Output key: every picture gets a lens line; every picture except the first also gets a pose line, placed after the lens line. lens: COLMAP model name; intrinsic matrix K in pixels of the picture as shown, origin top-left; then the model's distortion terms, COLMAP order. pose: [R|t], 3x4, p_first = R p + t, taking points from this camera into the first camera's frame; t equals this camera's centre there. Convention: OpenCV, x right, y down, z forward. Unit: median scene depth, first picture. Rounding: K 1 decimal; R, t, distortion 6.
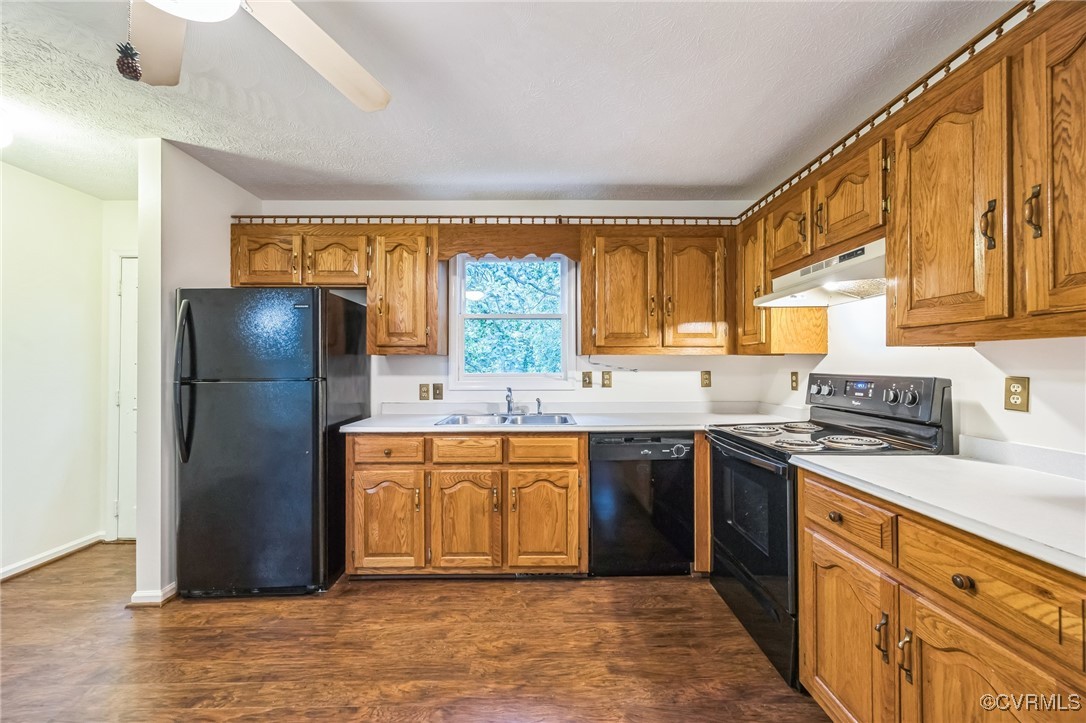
lens RADIAL K [[422.2, 0, 543.0], [0, 422.2, 361.5], [0, 0, 1]] dist [-0.000020, 0.000025]
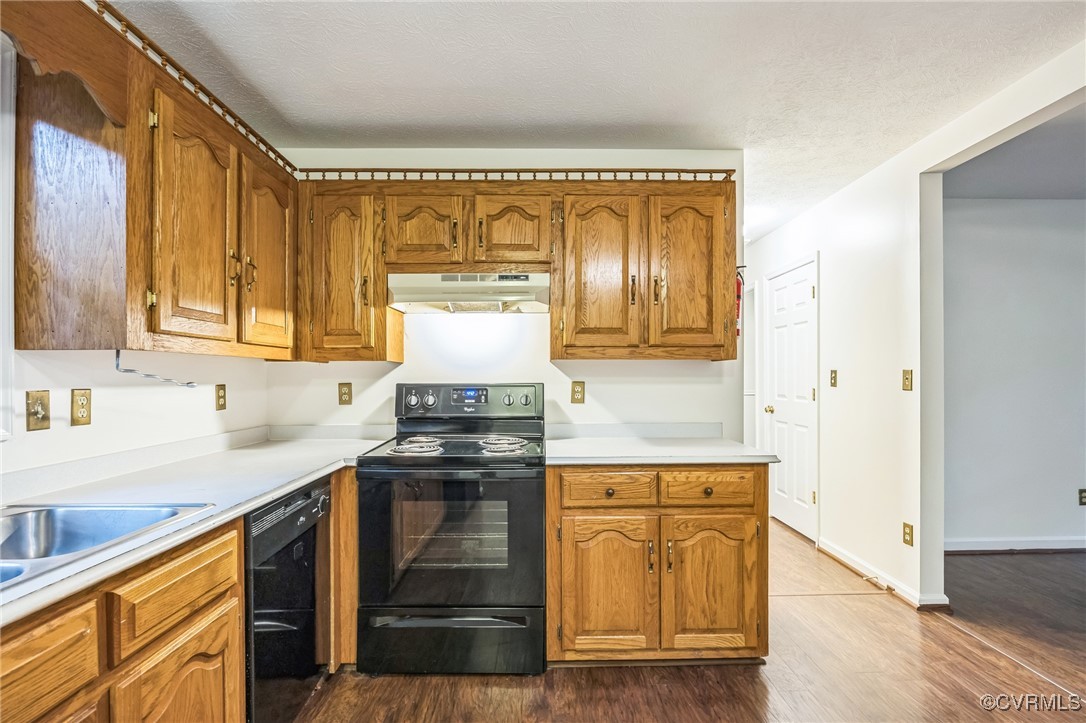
lens RADIAL K [[531.4, 0, 543.5], [0, 531.4, 372.0], [0, 0, 1]] dist [0.002847, 0.000680]
pose [[-0.009072, 0.007609, 0.999930, -0.622666], [-0.006243, 0.999951, -0.007666, 0.011886], [-0.999939, -0.006312, -0.009024, 0.821392]]
